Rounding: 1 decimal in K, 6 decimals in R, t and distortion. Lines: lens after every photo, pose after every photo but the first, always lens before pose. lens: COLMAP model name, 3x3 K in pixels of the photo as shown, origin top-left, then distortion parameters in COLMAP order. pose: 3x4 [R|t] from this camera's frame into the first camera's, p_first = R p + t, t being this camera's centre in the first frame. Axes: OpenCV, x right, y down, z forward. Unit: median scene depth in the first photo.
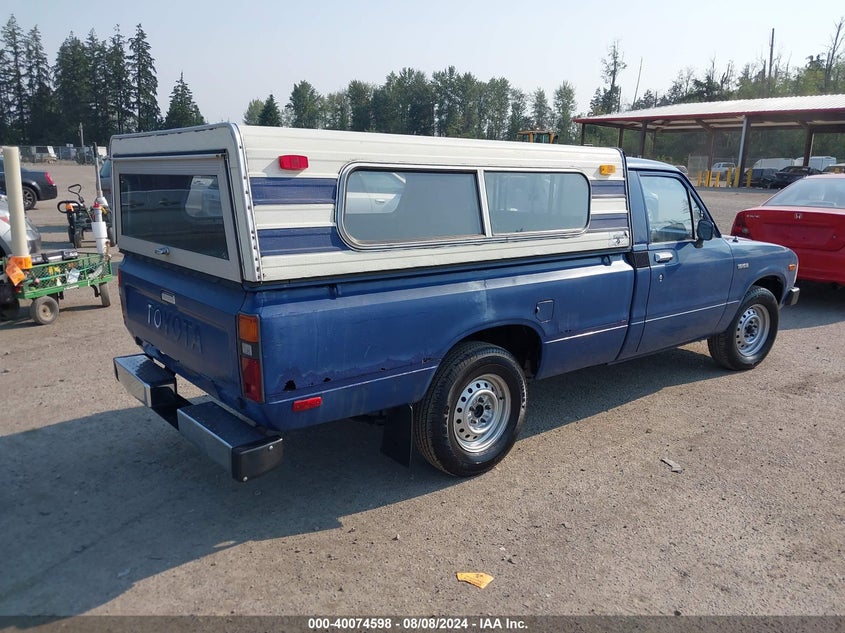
lens RADIAL K [[667.6, 0, 422.5], [0, 667.6, 316.5], [0, 0, 1]] dist [0.002538, -0.001235]
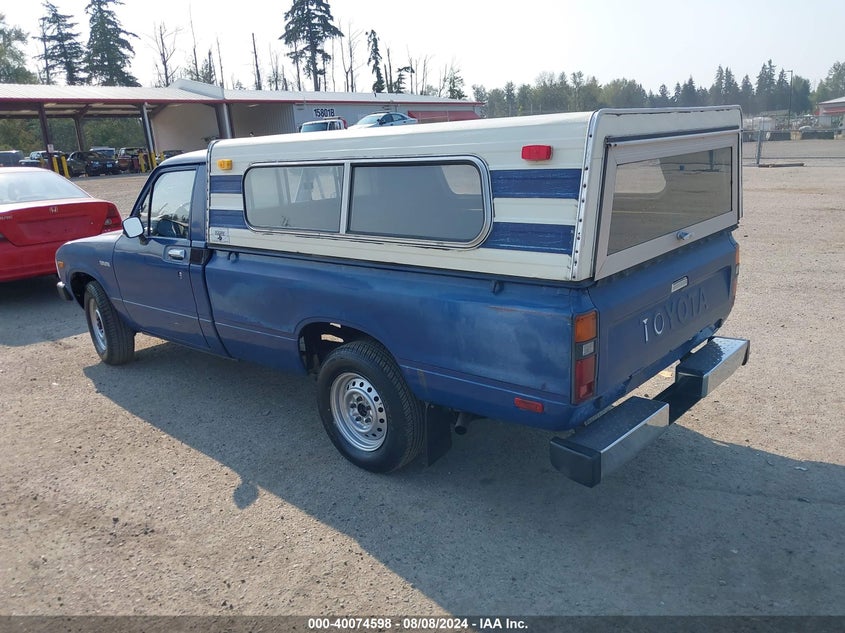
lens RADIAL K [[667.6, 0, 422.5], [0, 667.6, 316.5], [0, 0, 1]] dist [0.002538, -0.001235]
pose [[-0.141976, -0.255024, 0.956455, -1.249424], [0.259094, 0.922982, 0.284559, -0.351897], [-0.955360, 0.288212, -0.064966, 1.425953]]
